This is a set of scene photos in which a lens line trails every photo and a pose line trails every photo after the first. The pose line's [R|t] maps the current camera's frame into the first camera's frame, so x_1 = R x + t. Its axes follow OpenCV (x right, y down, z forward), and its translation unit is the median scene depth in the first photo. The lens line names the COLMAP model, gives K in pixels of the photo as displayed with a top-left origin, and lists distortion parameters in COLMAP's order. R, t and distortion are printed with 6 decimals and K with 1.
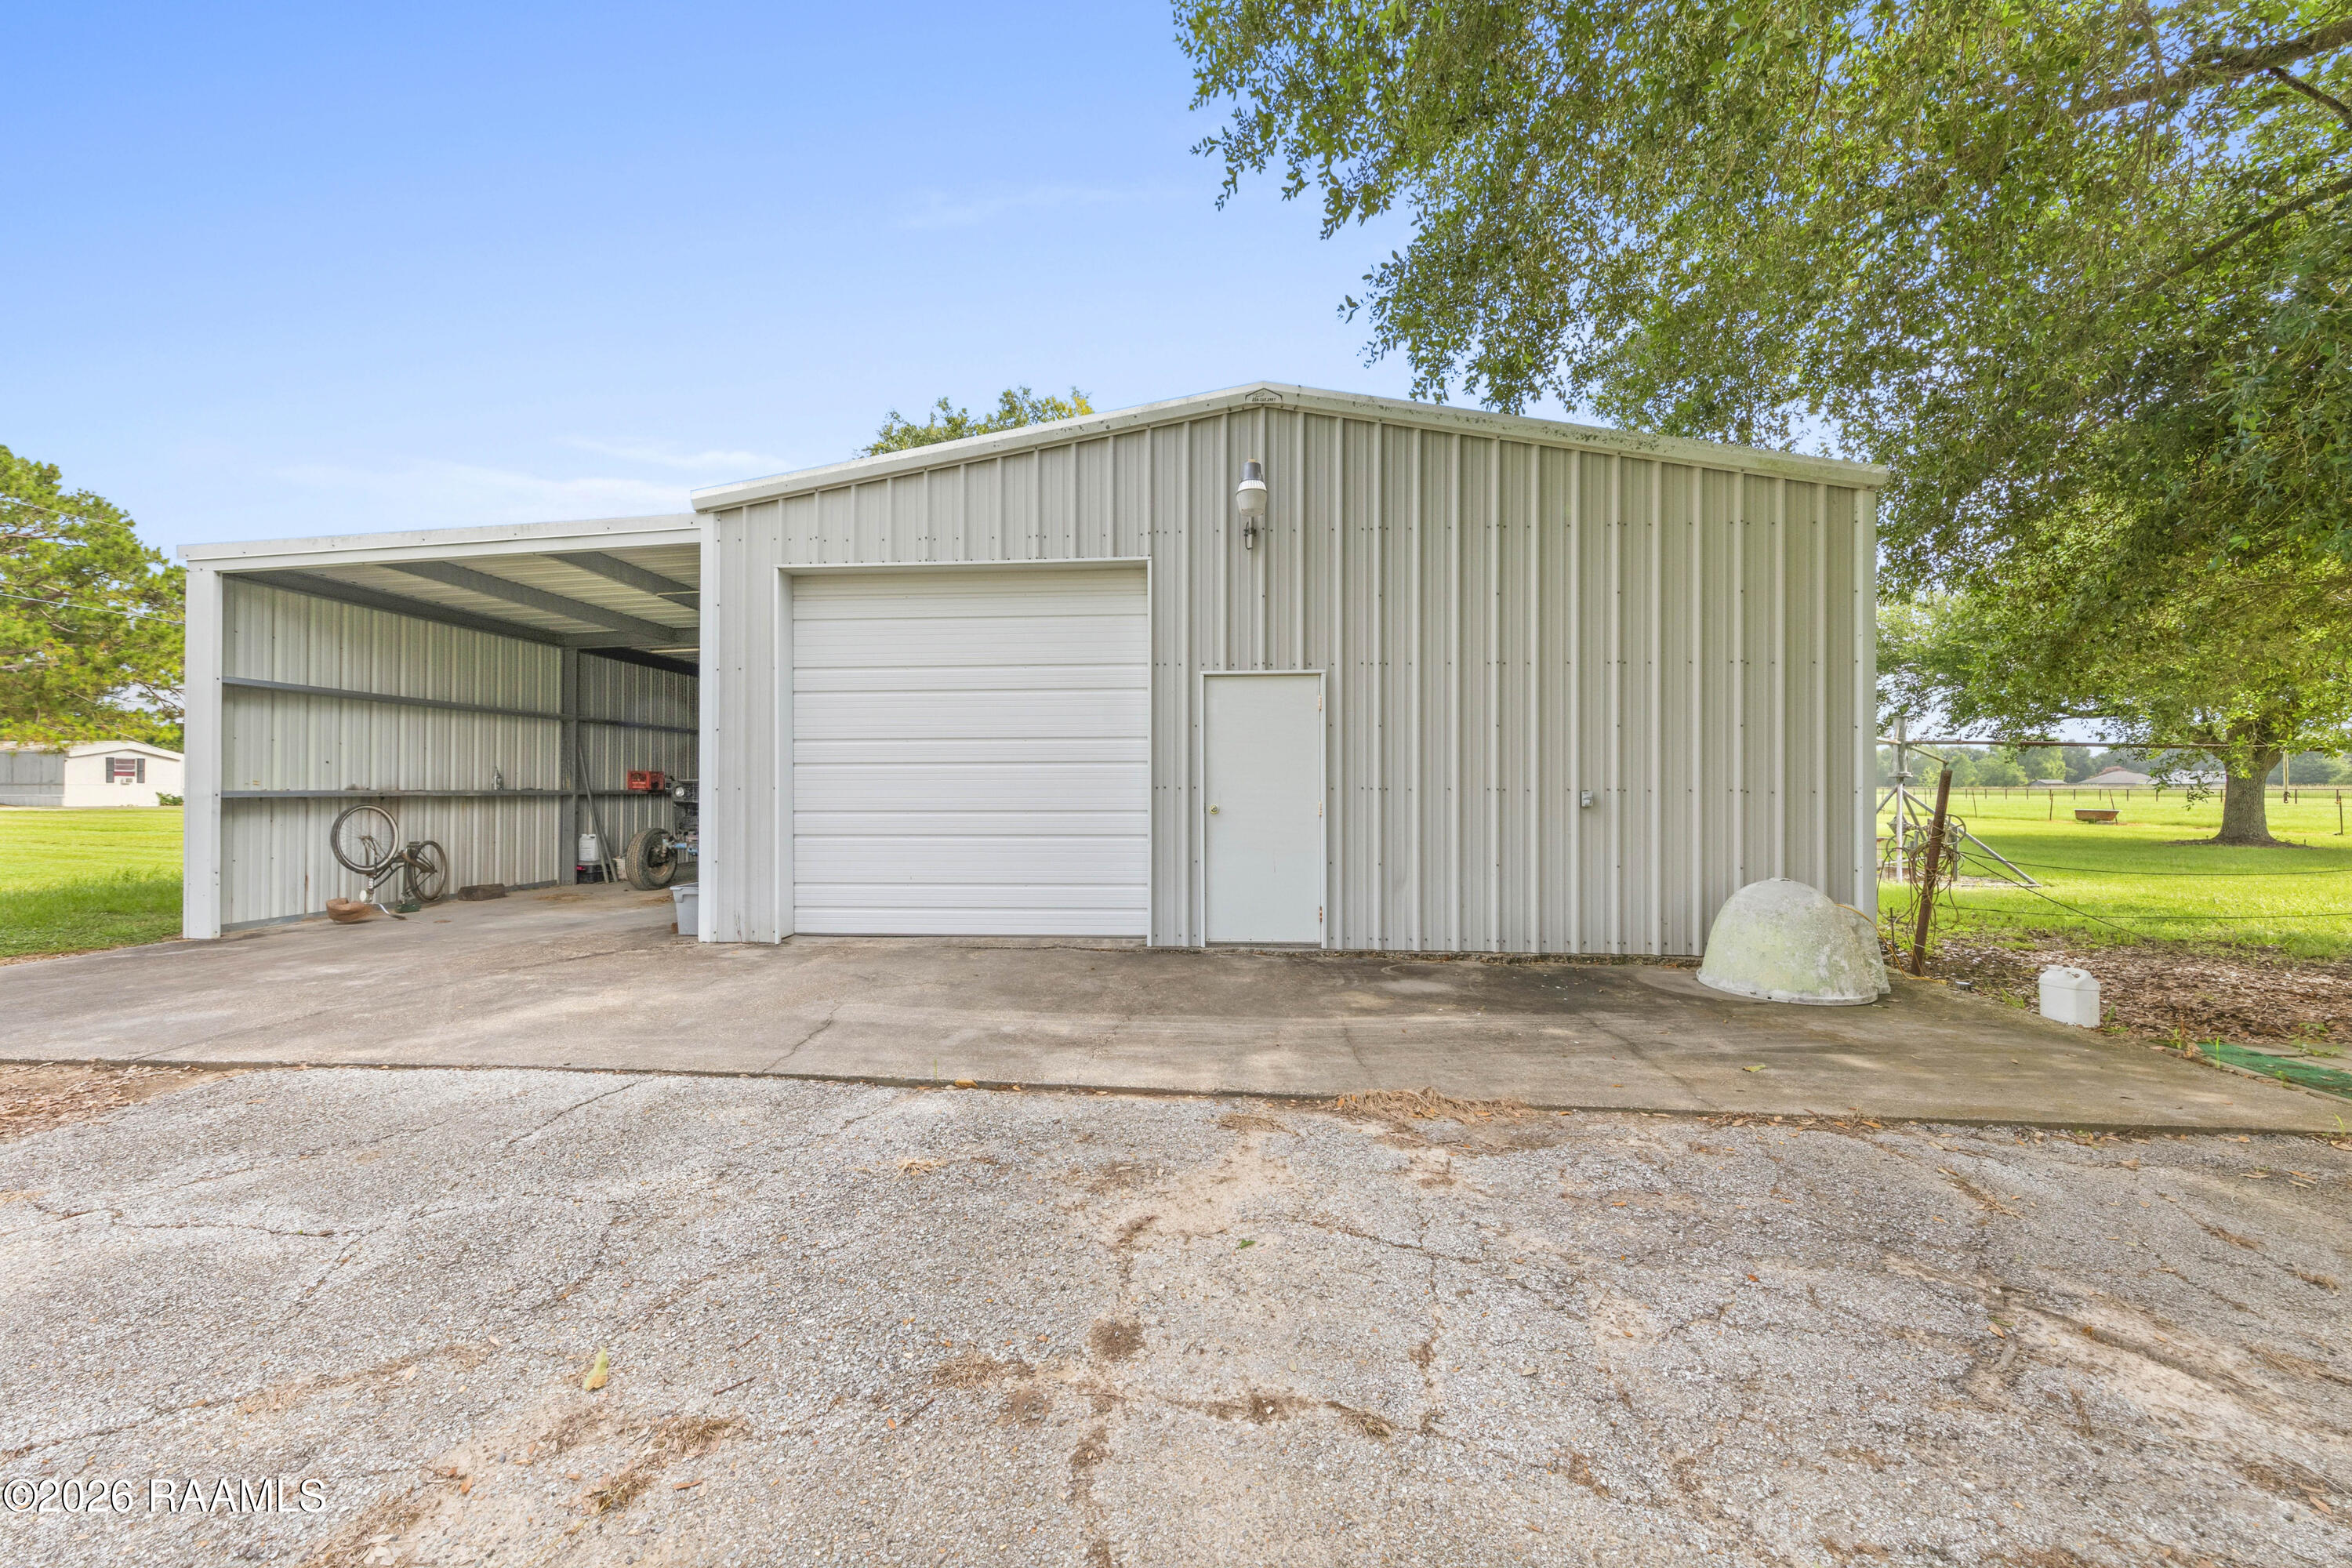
lens RADIAL K [[851.2, 0, 1161.9], [0, 851.2, 787.5], [0, 0, 1]] dist [0.003499, -0.000352]
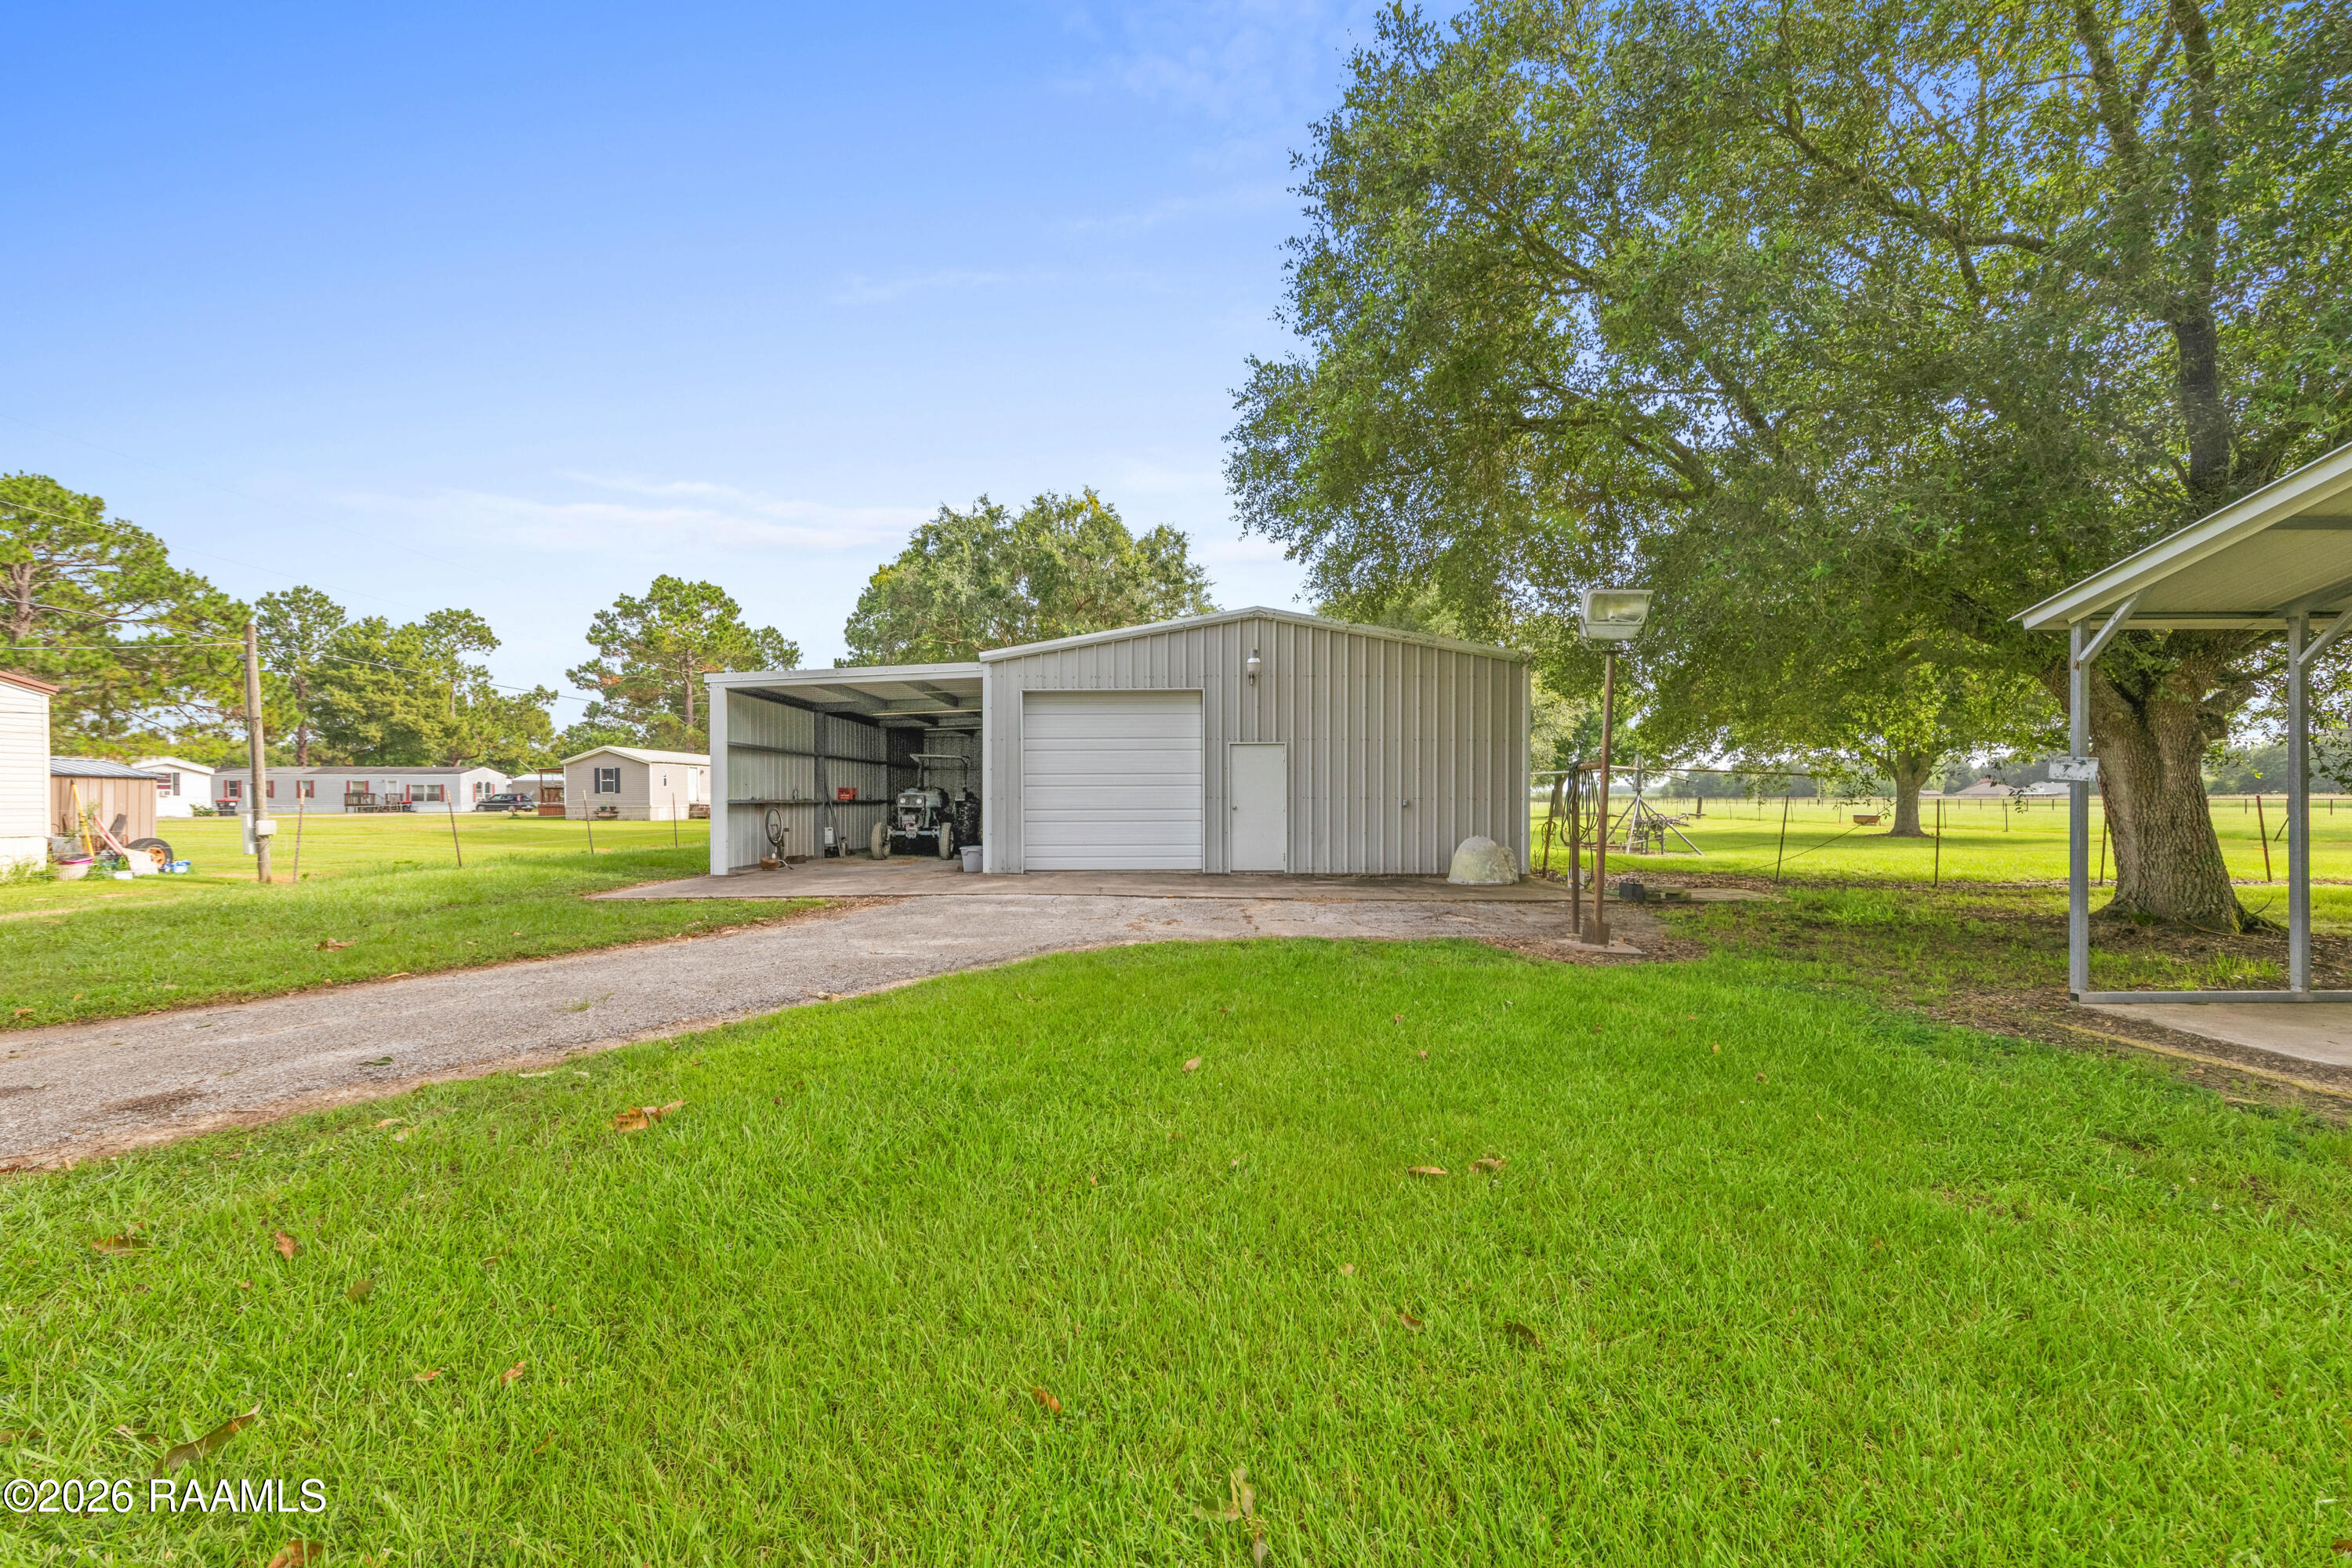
lens RADIAL K [[851.2, 0, 1174.6], [0, 851.2, 795.7], [0, 0, 1]] dist [0.003499, -0.000352]
pose [[0.997209, -0.000449, 0.074658, -0.209341], [0.000743, 0.999992, -0.003913, 0.002255], [-0.074656, 0.003958, 0.997202, -0.937618]]
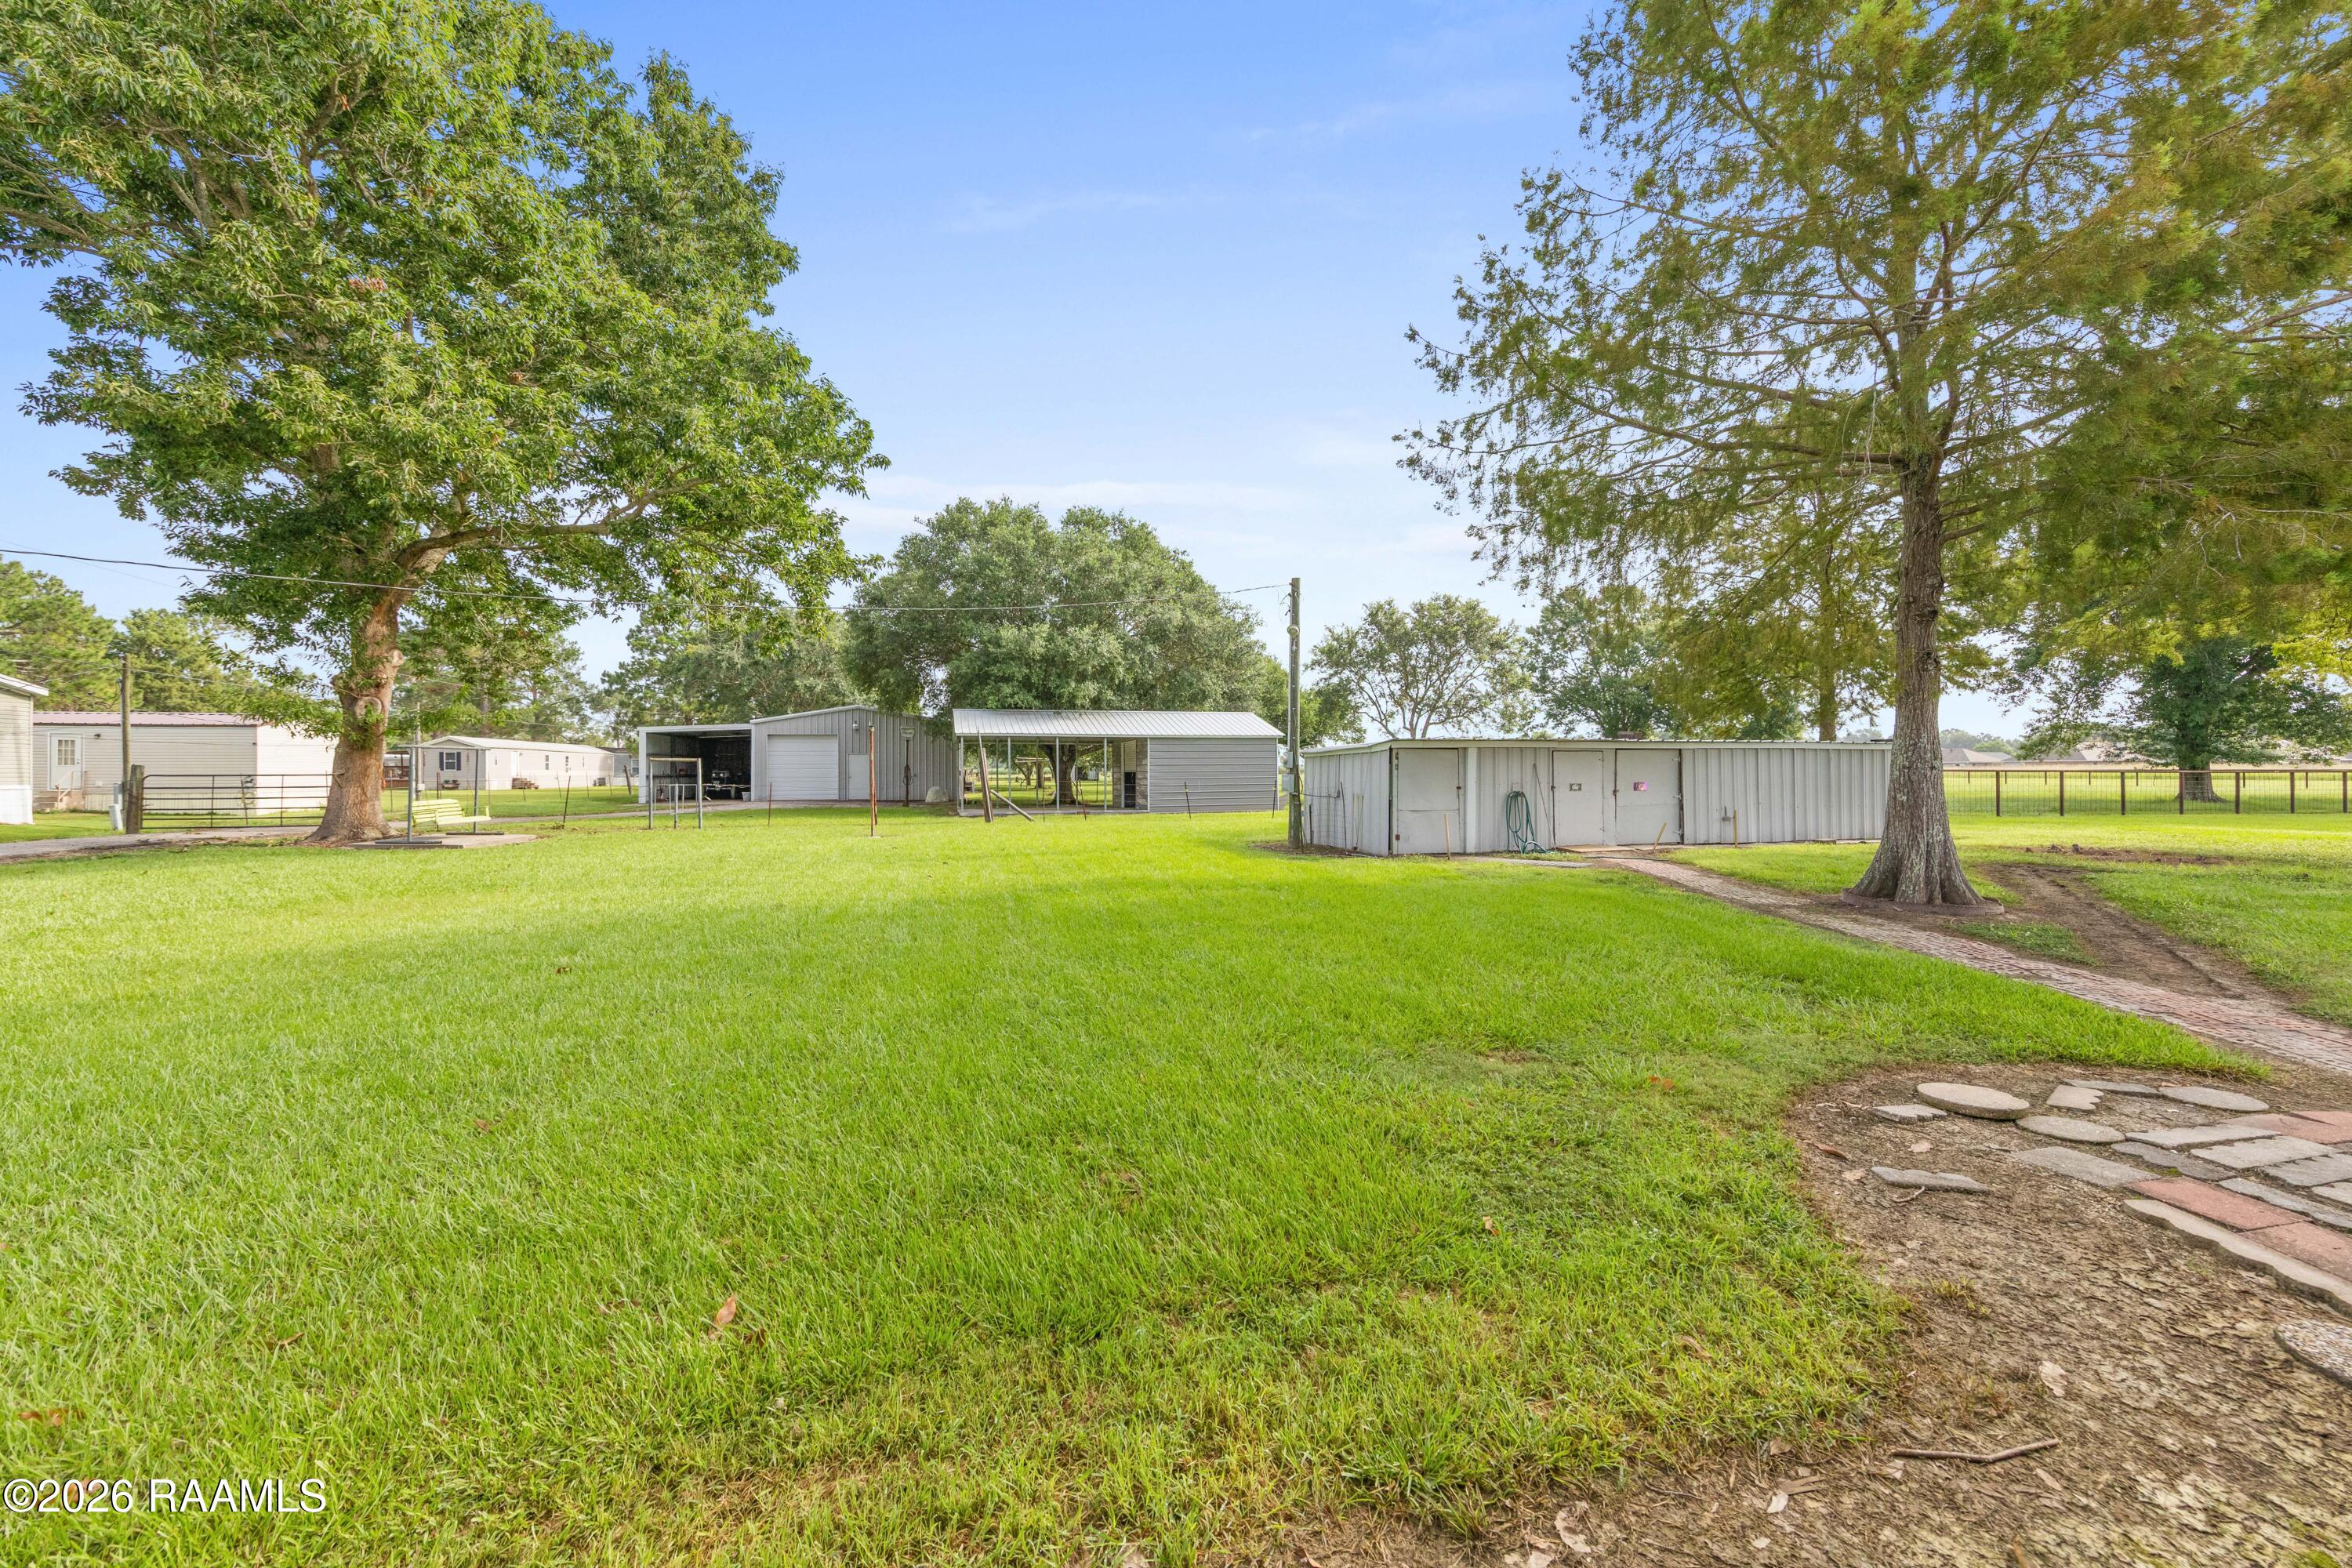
lens RADIAL K [[851.2, 0, 1177.3], [0, 851.2, 774.5], [0, 0, 1]] dist [0.003499, -0.000352]
pose [[0.949460, -0.002398, 0.313880, 0.297623], [0.002265, 0.999997, 0.000789, 0.008030], [-0.313881, -0.000038, 0.949462, -4.469358]]
